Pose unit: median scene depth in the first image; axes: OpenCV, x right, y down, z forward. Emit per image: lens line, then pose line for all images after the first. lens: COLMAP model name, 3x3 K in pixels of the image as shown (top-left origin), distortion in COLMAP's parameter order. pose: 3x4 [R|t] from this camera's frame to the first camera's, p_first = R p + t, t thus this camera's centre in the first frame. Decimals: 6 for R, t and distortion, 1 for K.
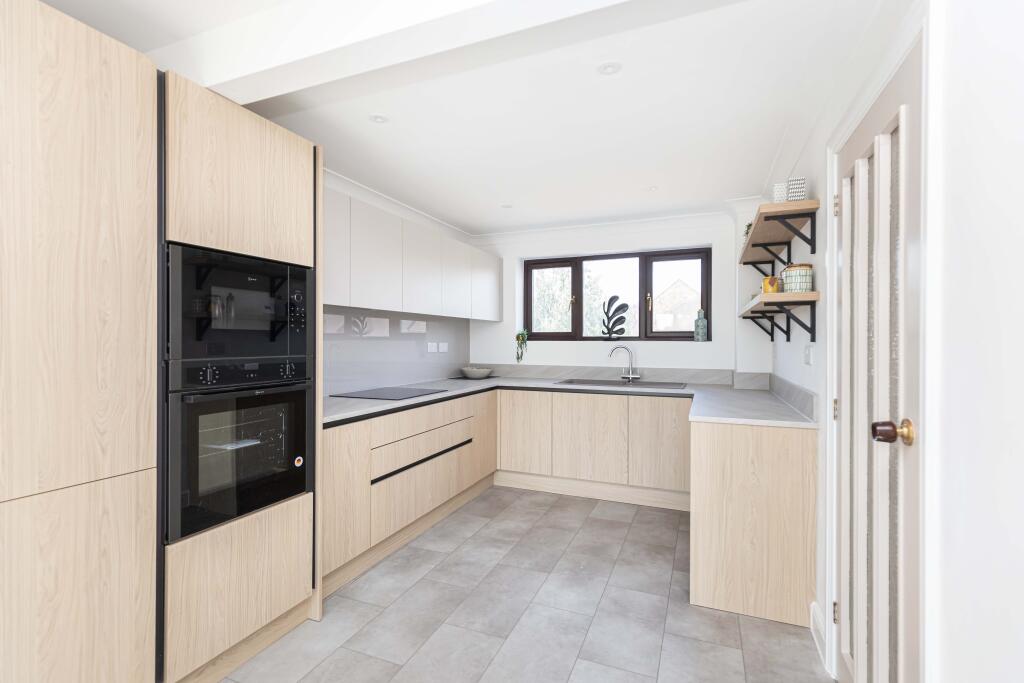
lens RADIAL K [[467.0, 0, 512.0], [0, 467.0, 341.5], [0, 0, 1]] dist [0.001064, 0.000153]
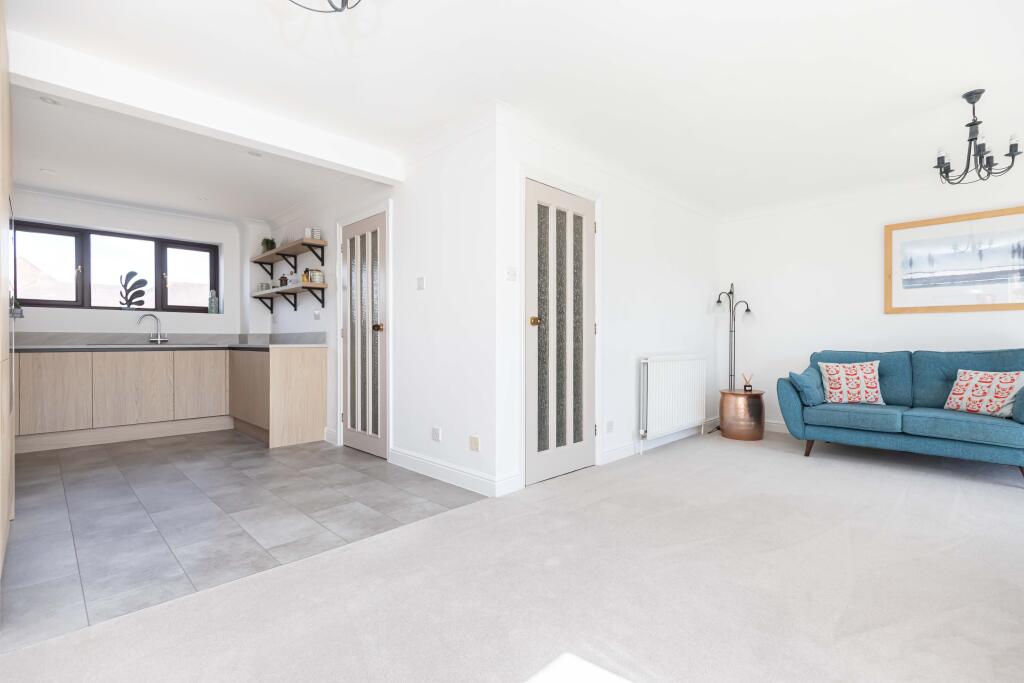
lens RADIAL K [[467.0, 0, 512.0], [0, 467.0, 341.5], [0, 0, 1]] dist [0.001064, 0.000153]
pose [[0.376210, -0.006445, 0.926512, -0.495819], [0.006721, 0.999968, 0.004226, 0.075567], [-0.926510, 0.004637, 0.376242, -0.291261]]
